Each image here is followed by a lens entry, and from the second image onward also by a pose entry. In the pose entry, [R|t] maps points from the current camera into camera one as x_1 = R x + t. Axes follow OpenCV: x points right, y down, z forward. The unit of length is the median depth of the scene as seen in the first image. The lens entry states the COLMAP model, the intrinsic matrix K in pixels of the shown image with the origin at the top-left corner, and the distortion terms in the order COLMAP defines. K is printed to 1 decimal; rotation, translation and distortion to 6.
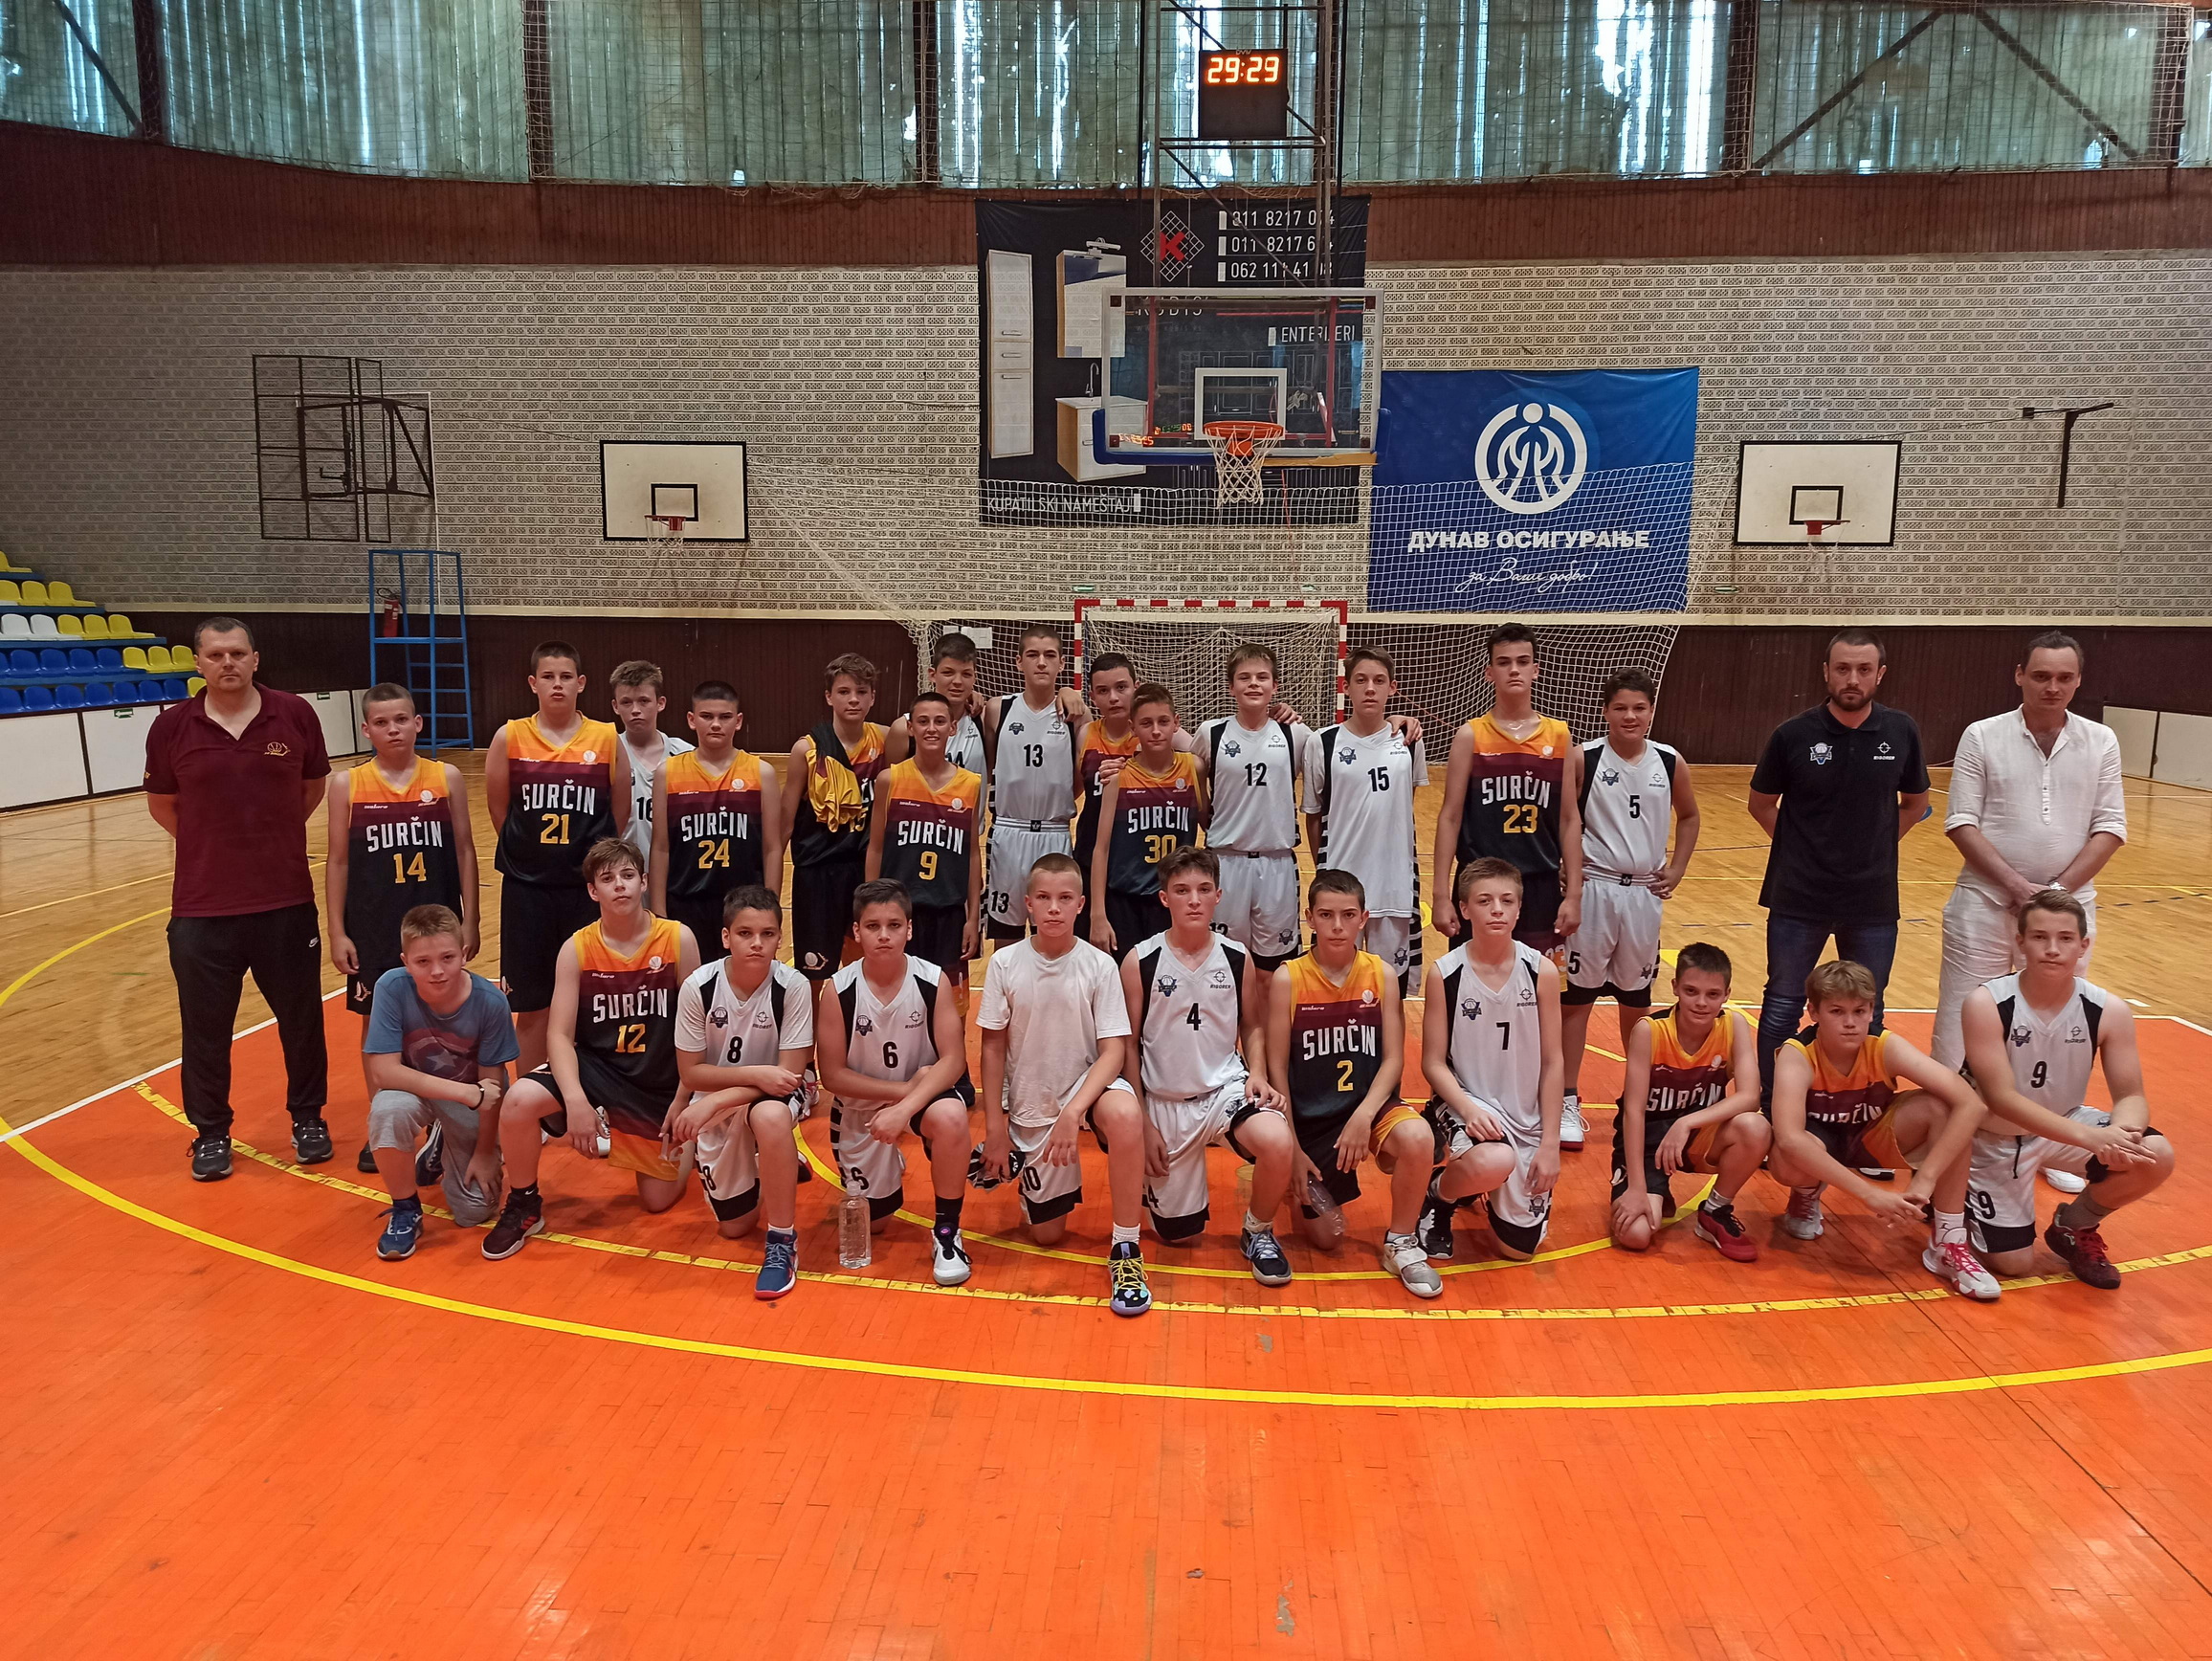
lens RADIAL K [[1629.2, 0, 1107.4], [0, 1629.2, 826.9], [0, 0, 1]] dist [0.056739, -0.041073]
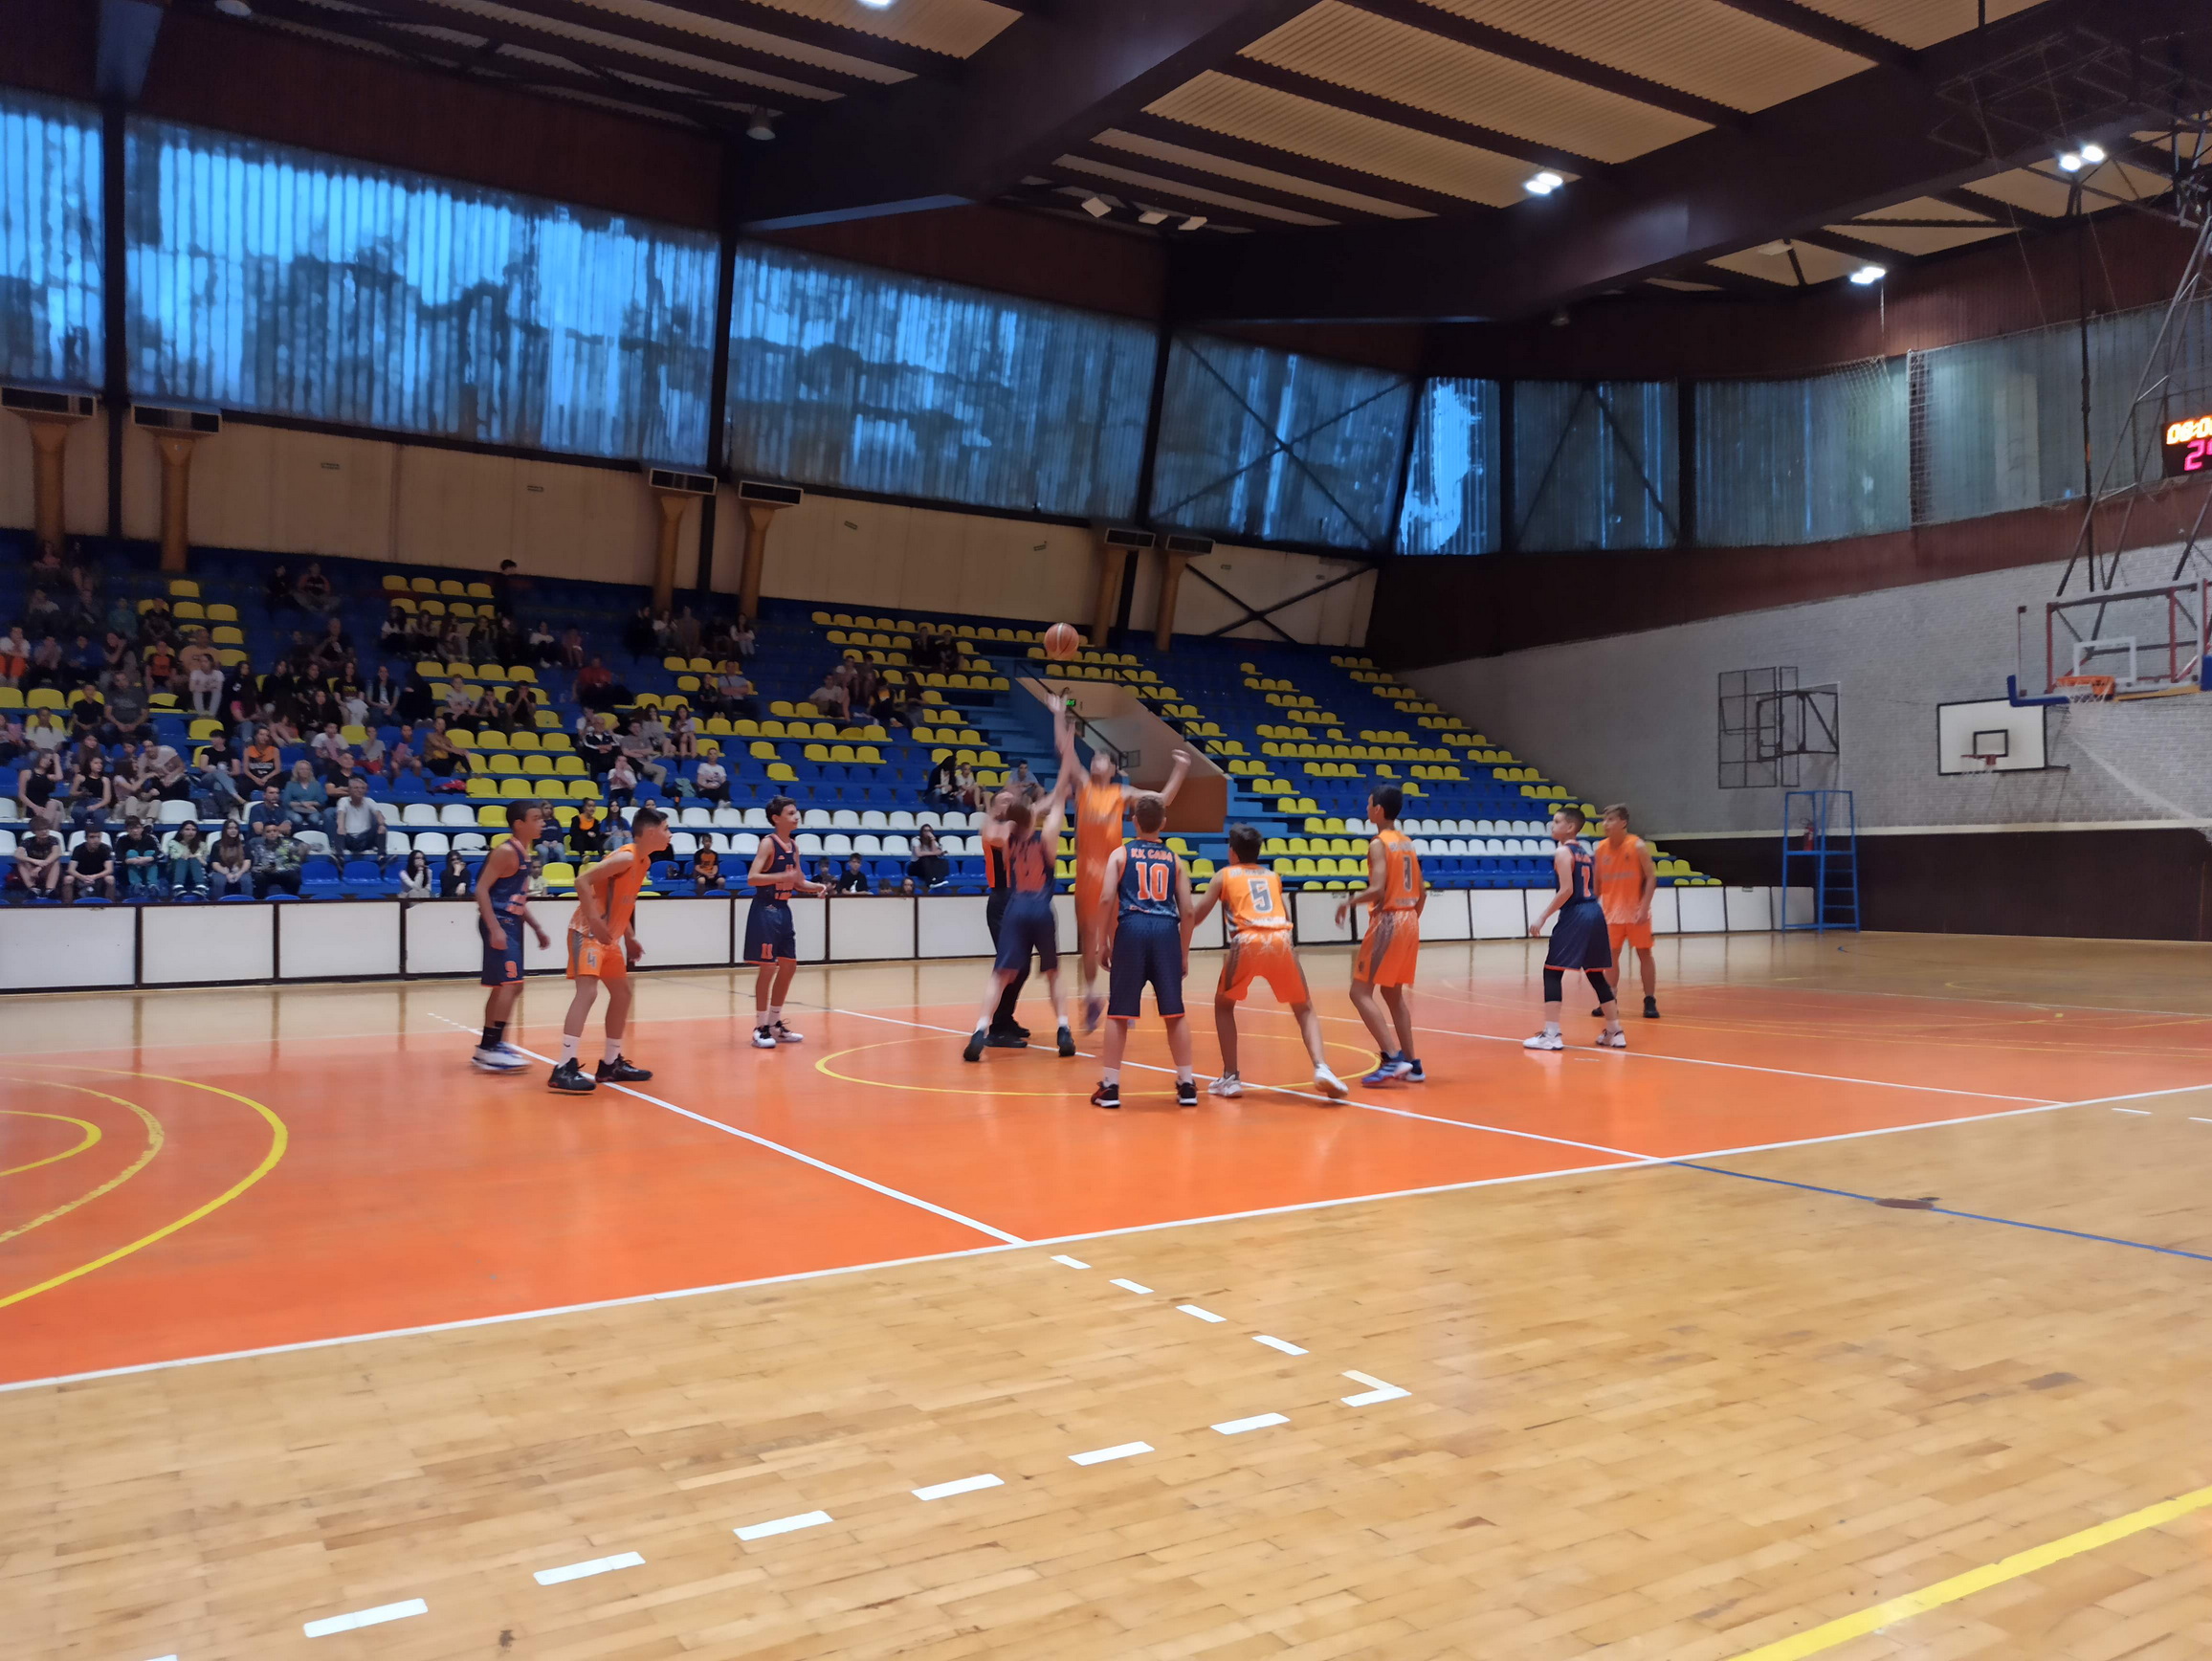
lens RADIAL K [[1629.2, 0, 1105.2], [0, 1629.2, 822.7], [0, 0, 1]] dist [0.056739, -0.041073]
pose [[0.567235, -0.033398, -0.822878, 0.415748], [-0.097855, 0.989366, -0.107610, 0.076744], [0.817722, 0.141563, 0.557935, -0.314259]]
